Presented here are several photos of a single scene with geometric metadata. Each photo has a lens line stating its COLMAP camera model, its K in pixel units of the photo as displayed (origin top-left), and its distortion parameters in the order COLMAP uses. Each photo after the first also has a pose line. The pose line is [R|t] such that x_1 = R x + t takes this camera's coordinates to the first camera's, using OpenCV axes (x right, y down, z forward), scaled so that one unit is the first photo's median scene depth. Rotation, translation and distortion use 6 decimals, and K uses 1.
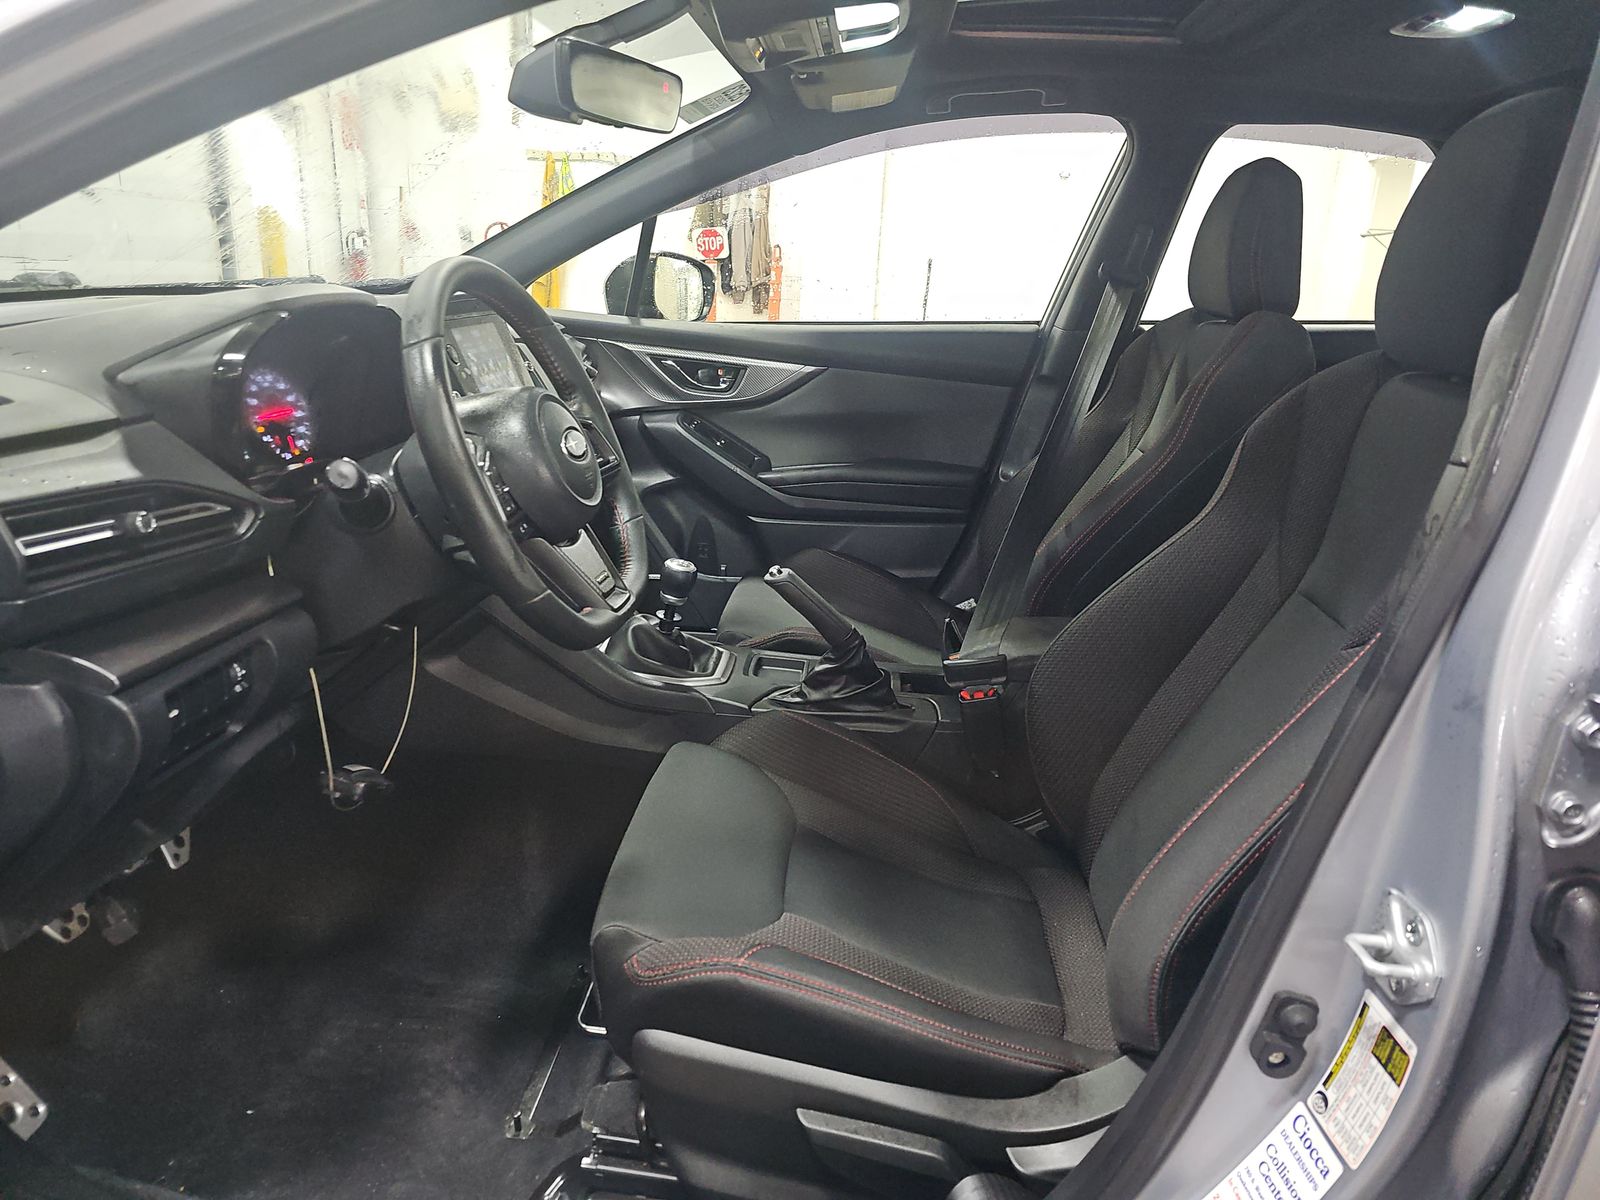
lens RADIAL K [[1051.4, 0, 791.1], [0, 1051.4, 606.8], [0, 0, 1]] dist [0.041272, -0.035370]
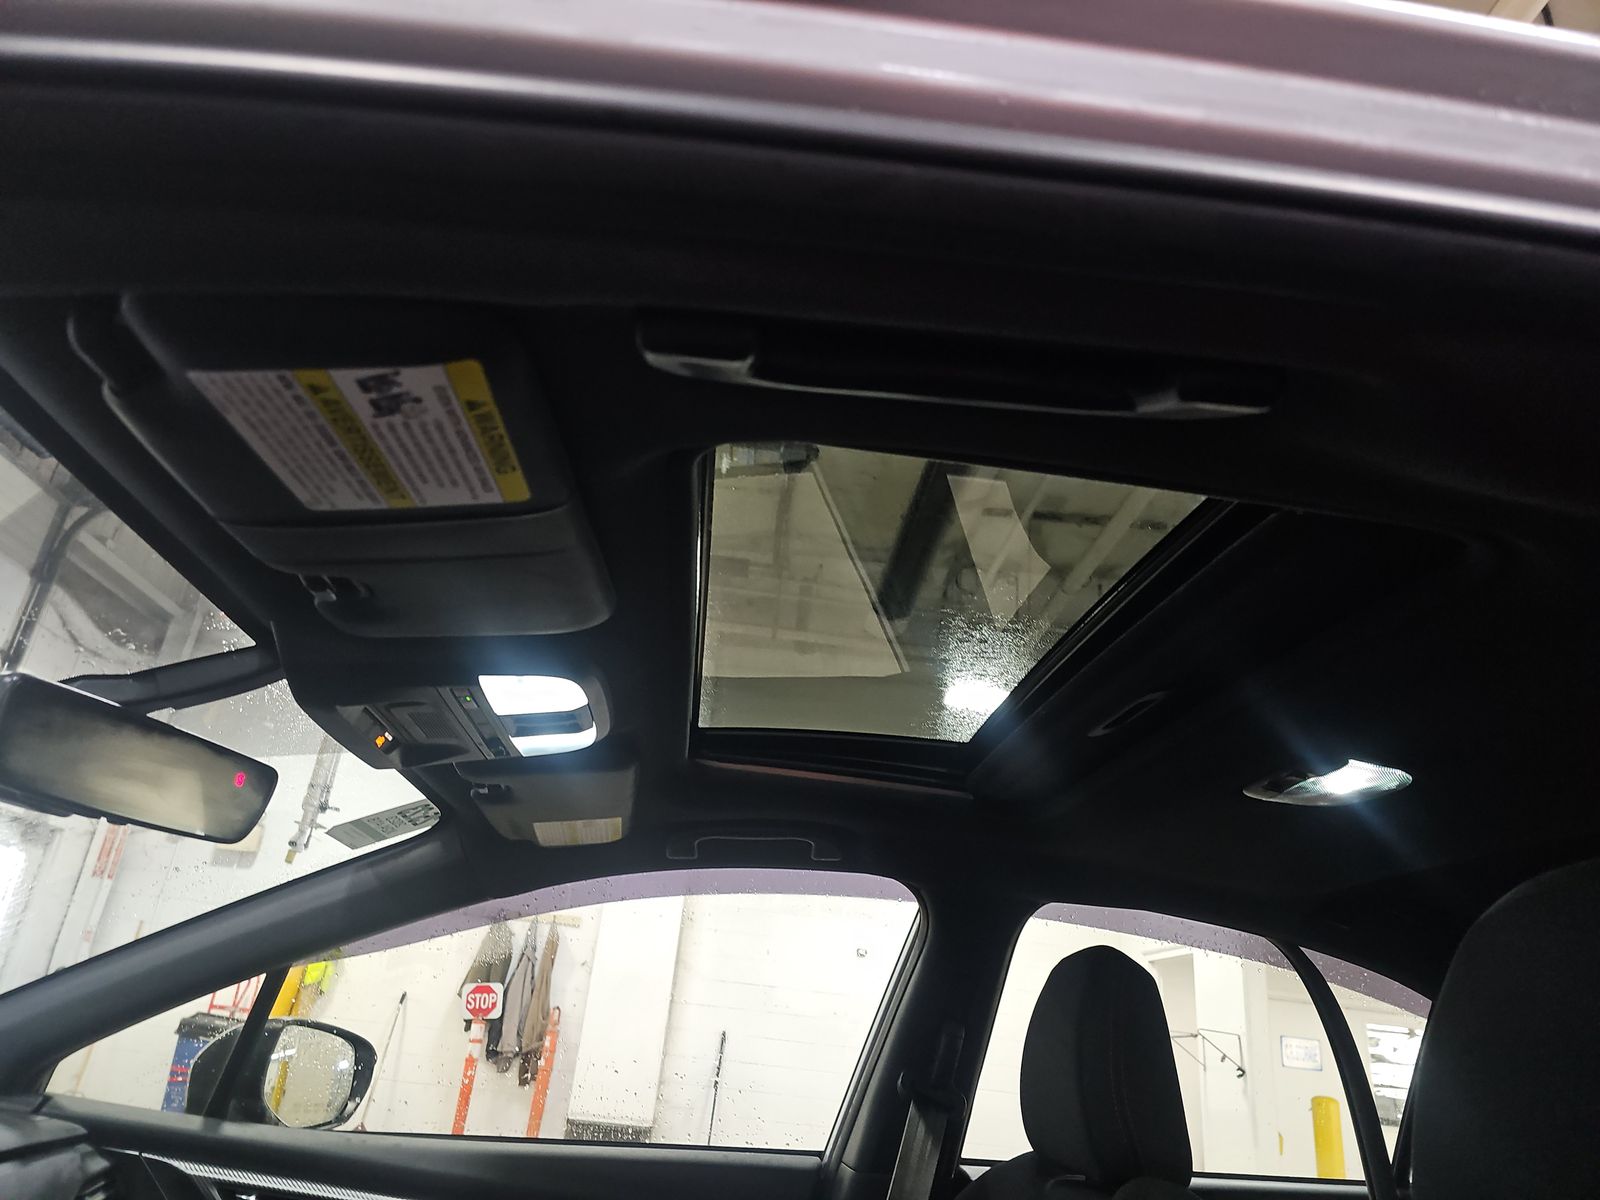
lens RADIAL K [[1051.4, 0, 794.1], [0, 1051.4, 598.8], [0, 0, 1]] dist [0.041272, -0.035370]
pose [[0.983260, 0.114554, 0.141693, 0.082620], [0.003897, 0.764249, -0.644909, -0.106027], [-0.182165, 0.634666, 0.751009, 0.265568]]
